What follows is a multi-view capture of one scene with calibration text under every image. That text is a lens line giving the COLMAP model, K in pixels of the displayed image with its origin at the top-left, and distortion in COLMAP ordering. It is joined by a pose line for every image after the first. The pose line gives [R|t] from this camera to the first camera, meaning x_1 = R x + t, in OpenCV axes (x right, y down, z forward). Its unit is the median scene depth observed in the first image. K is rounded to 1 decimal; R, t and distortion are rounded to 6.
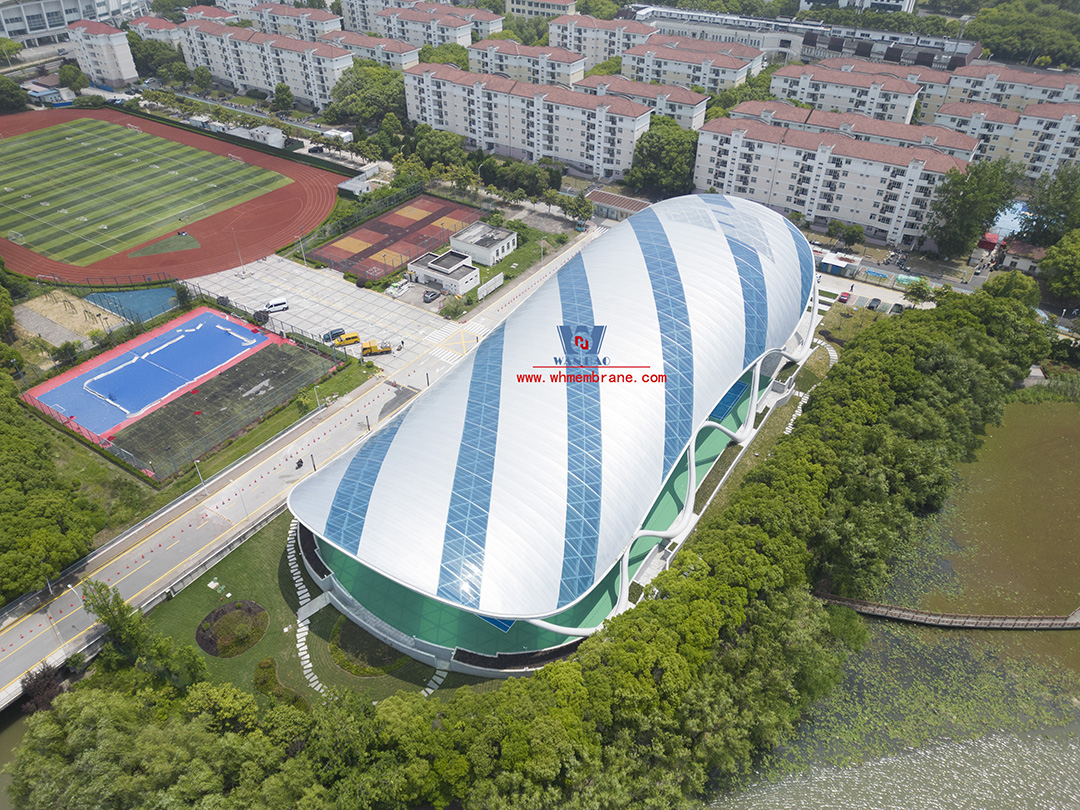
lens RADIAL K [[753.1, 0, 537.2], [0, 753.1, 403.5], [0, 0, 1]] dist [0.059520, -0.058583]
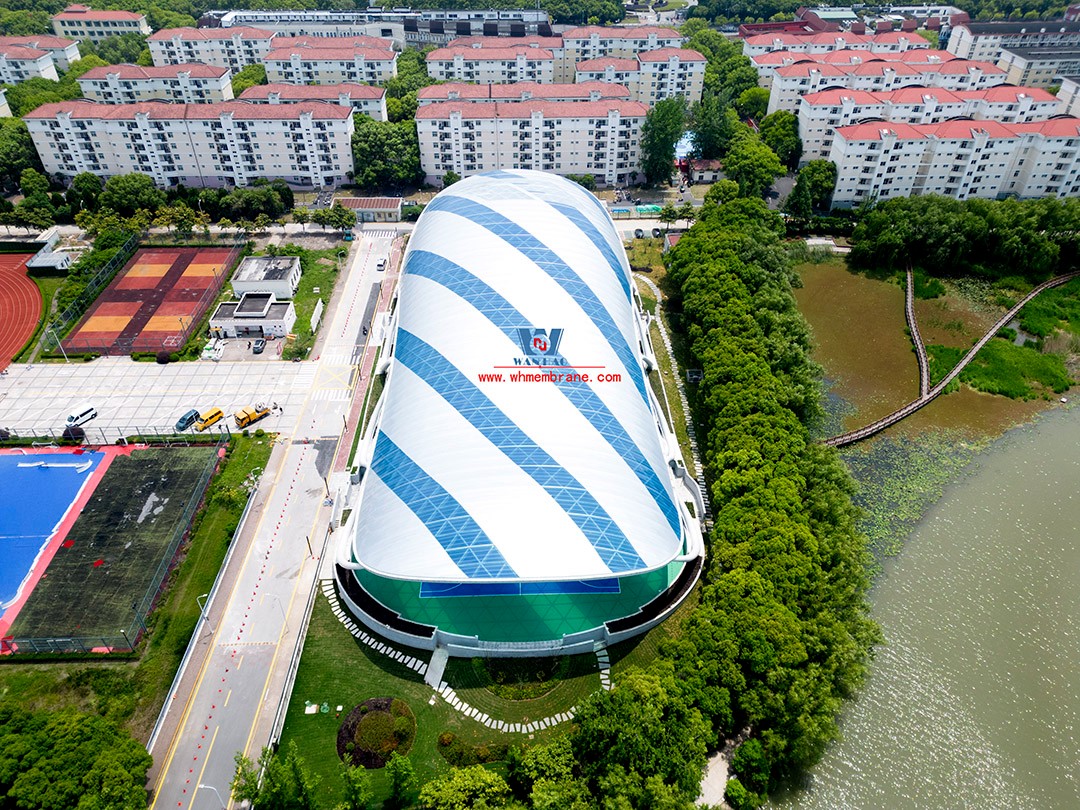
lens RADIAL K [[753.1, 0, 537.2], [0, 753.1, 403.5], [0, 0, 1]] dist [0.059520, -0.058583]
pose [[0.818700, -0.348653, 0.456258, -0.269020], [0.346924, 0.933486, 0.090817, -0.040179], [-0.457574, 0.083935, 0.885201, 0.052421]]
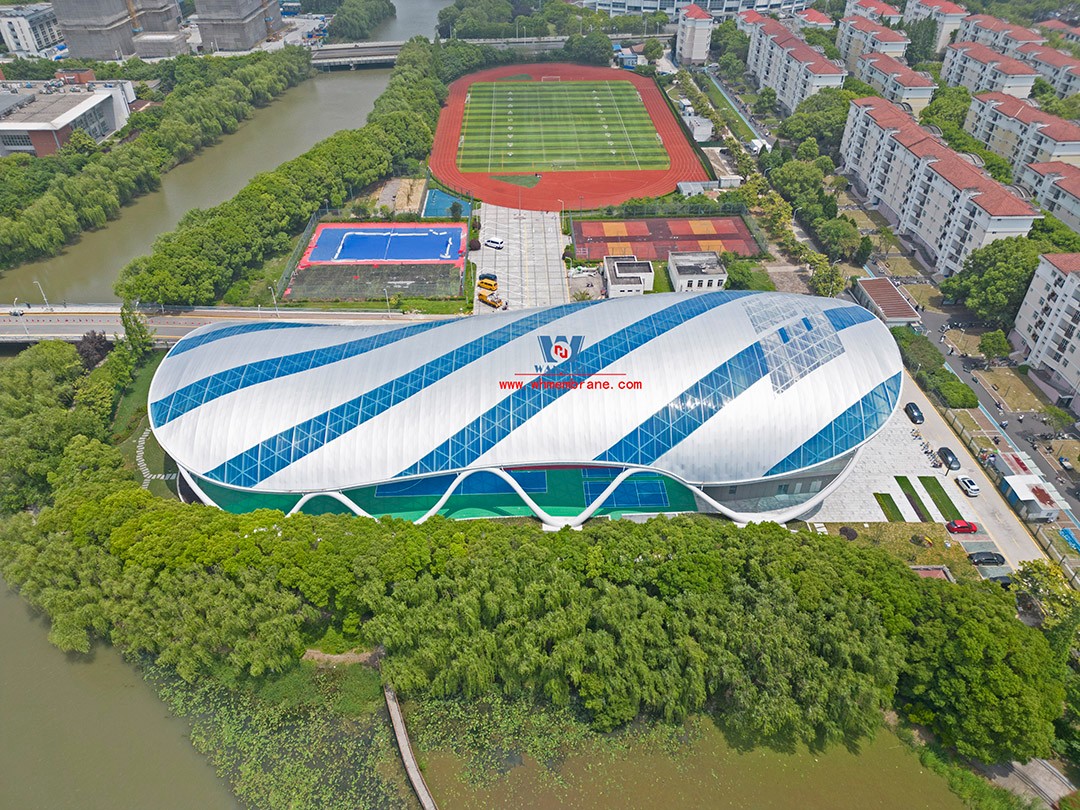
lens RADIAL K [[753.1, 0, 537.2], [0, 753.1, 403.5], [0, 0, 1]] dist [0.059520, -0.058583]
pose [[0.573469, 0.490948, -0.655822, 0.510000], [-0.495612, 0.845335, 0.199440, -0.158940], [0.652305, 0.210661, 0.728094, 0.203931]]
